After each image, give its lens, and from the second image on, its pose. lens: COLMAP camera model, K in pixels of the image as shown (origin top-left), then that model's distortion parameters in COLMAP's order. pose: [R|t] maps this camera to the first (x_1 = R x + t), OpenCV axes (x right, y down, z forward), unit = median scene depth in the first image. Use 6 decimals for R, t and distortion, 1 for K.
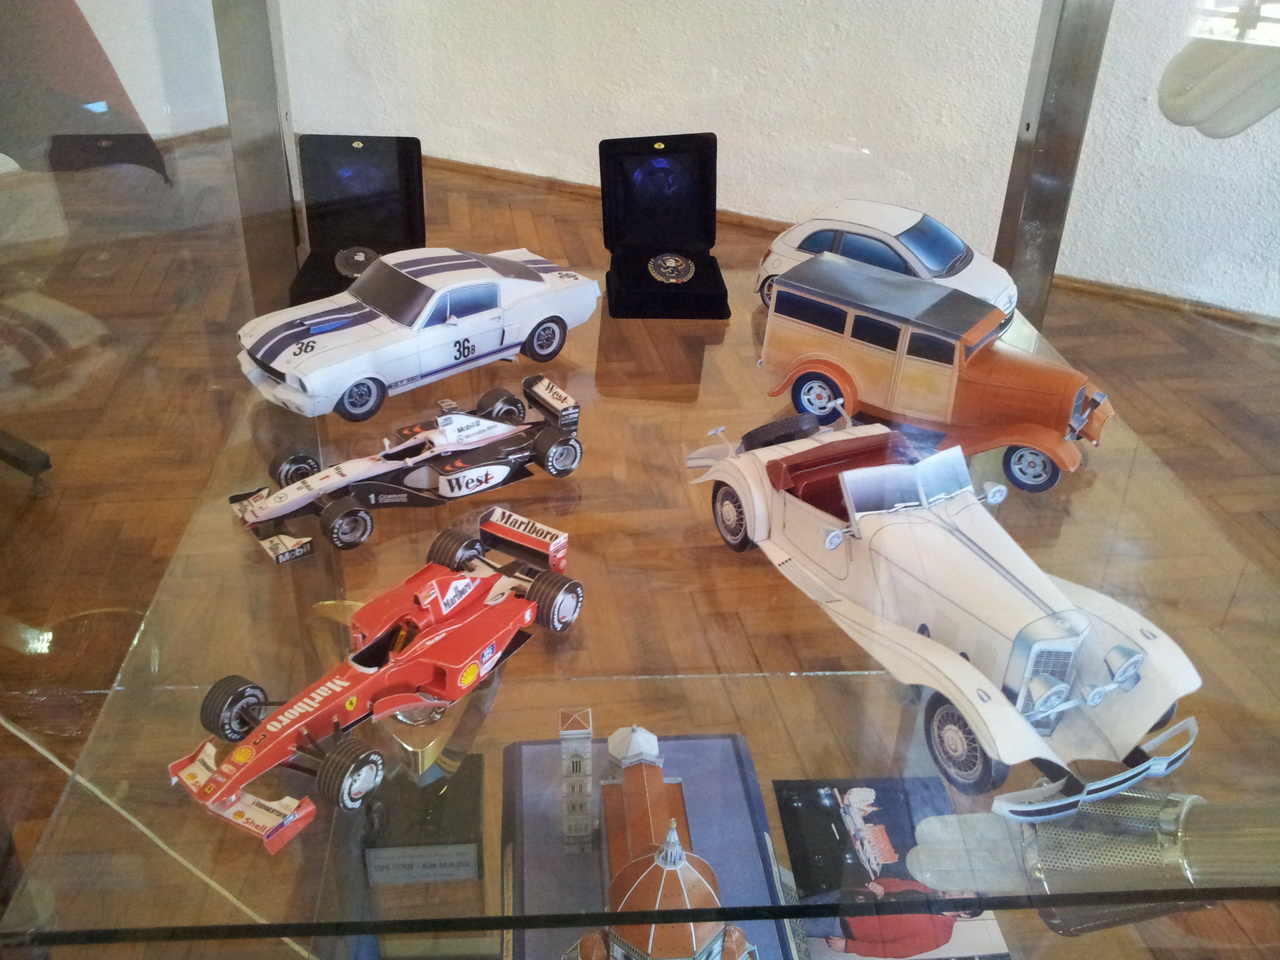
lens RADIAL K [[1145.9, 0, 614.0], [0, 1145.9, 476.0], [0, 0, 1]] dist [-0.006707, -0.019323]
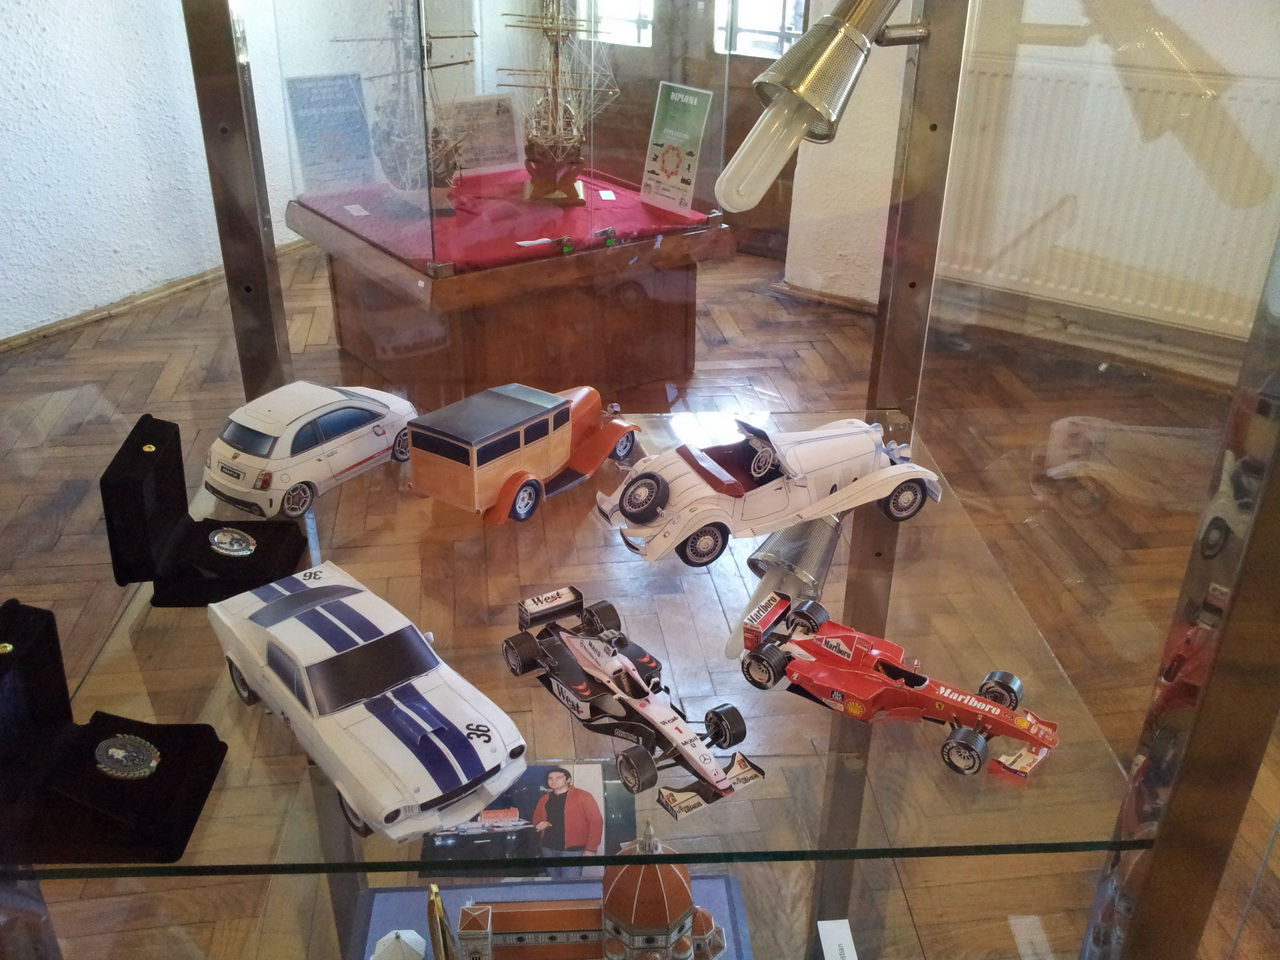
lens RADIAL K [[1145.9, 0, 614.0], [0, 1145.9, 476.0], [0, 0, 1]] dist [-0.006707, -0.019323]
pose [[0.013047, -0.484061, 0.874937, -0.842507], [0.498804, 0.761515, 0.413872, -0.514784], [-0.866616, 0.431022, 0.251387, 0.519119]]
